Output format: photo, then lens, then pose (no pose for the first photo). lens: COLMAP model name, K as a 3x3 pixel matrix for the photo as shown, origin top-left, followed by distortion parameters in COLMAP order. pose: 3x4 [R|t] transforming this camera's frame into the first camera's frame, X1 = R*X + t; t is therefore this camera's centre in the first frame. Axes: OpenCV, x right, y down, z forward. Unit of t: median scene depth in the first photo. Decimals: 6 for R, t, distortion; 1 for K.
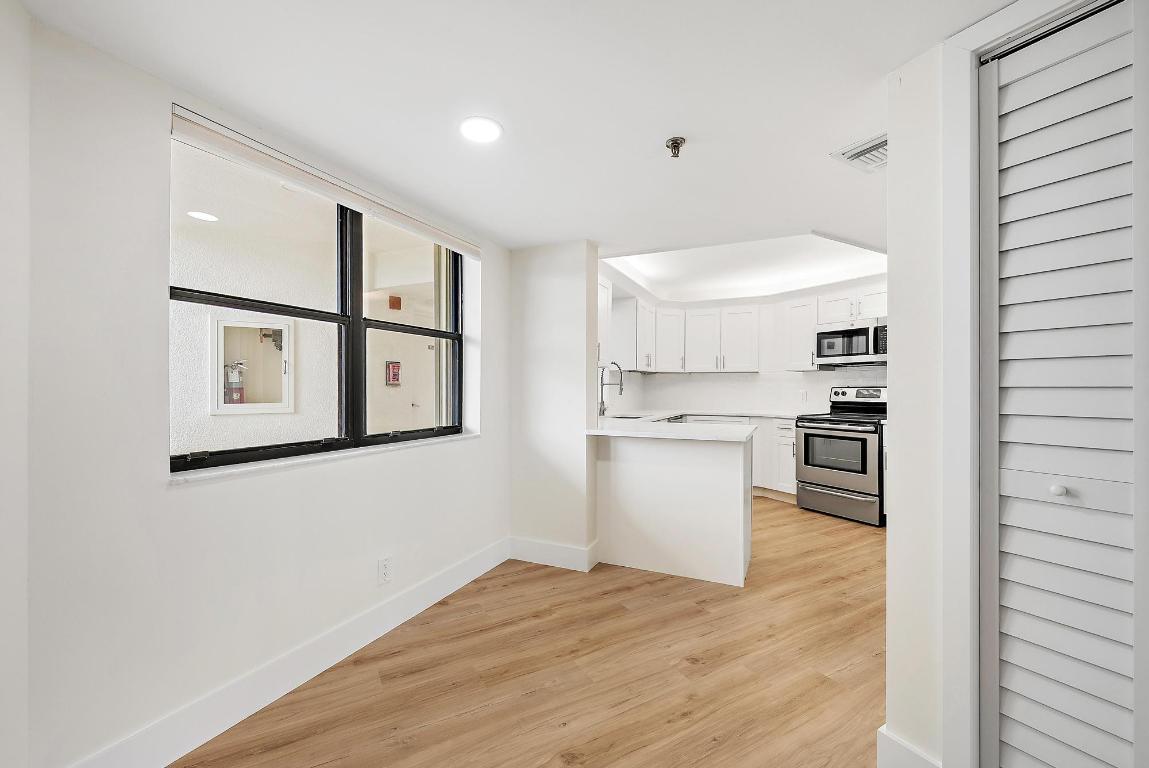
lens RADIAL K [[454.5, 0, 579.2], [0, 454.5, 386.1], [0, 0, 1]] dist [0.000732, -0.000121]
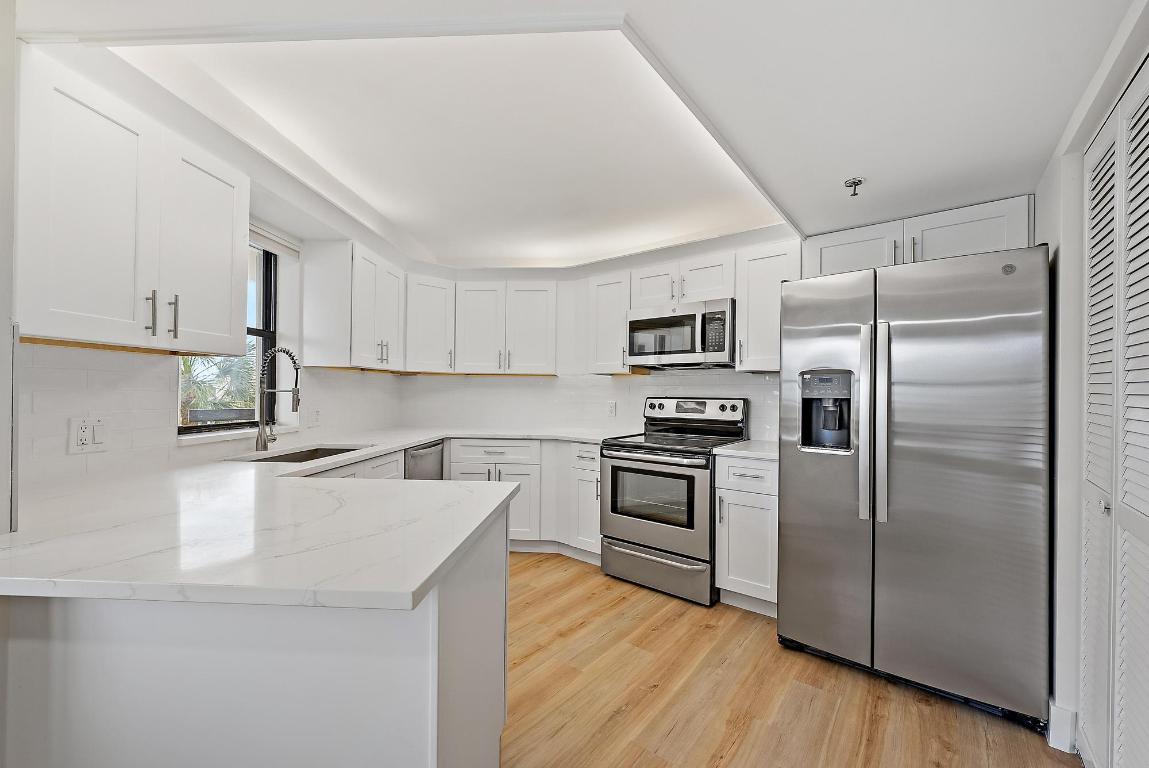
lens RADIAL K [[454.5, 0, 579.2], [0, 454.5, 386.1], [0, 0, 1]] dist [0.000732, -0.000121]
pose [[0.928924, 0.013243, 0.370034, 0.194000], [-0.009992, 0.999893, -0.010699, -0.007397], [-0.370136, 0.006241, 0.928956, 0.379597]]
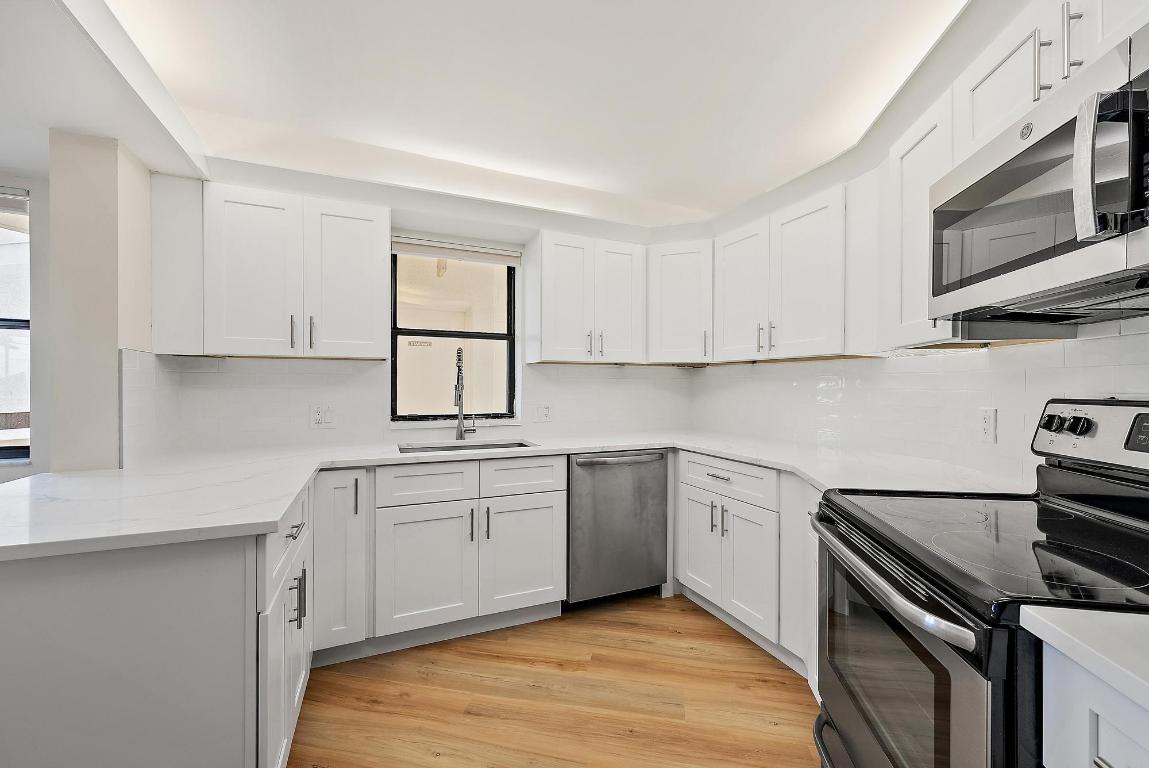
lens RADIAL K [[454.5, 0, 579.2], [0, 454.5, 386.1], [0, 0, 1]] dist [0.000732, -0.000121]
pose [[0.752516, 0.001601, -0.658572, 0.553363], [-0.001003, 0.999999, 0.001285, -0.006175], [0.658573, -0.000307, 0.752517, 0.649967]]
